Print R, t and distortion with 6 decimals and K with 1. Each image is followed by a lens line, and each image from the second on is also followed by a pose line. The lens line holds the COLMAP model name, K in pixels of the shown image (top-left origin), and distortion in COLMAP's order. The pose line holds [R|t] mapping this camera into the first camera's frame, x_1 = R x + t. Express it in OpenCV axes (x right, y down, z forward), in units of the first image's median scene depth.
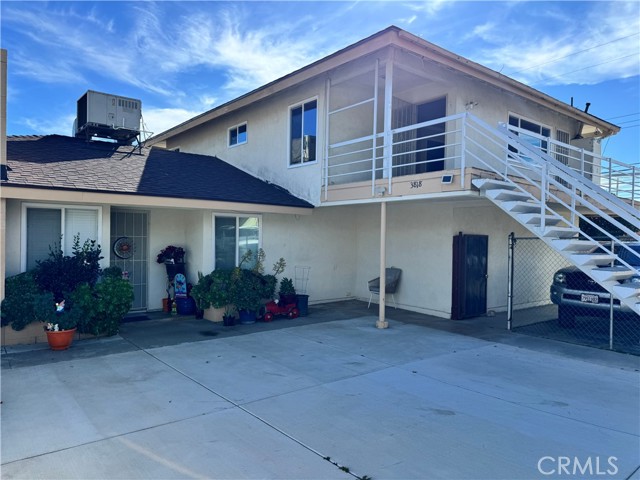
lens RADIAL K [[447.7, 0, 317.9], [0, 447.7, 240.0], [0, 0, 1]] dist [0.040142, -0.062431]
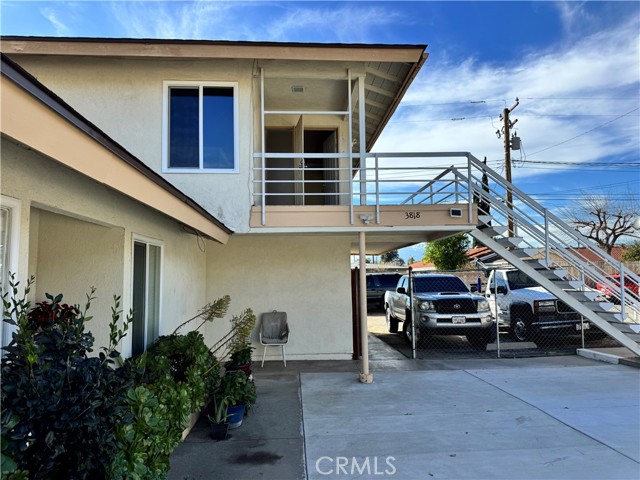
lens RADIAL K [[419.9, 0, 322.8], [0, 419.9, 242.2], [0, 0, 1]] dist [0.016275, -0.006651]
pose [[0.559191, 0.056977, 0.827079, -0.500767], [0.032098, 0.995400, -0.090274, 0.005663], [-0.828417, 0.077028, 0.554790, 0.540837]]
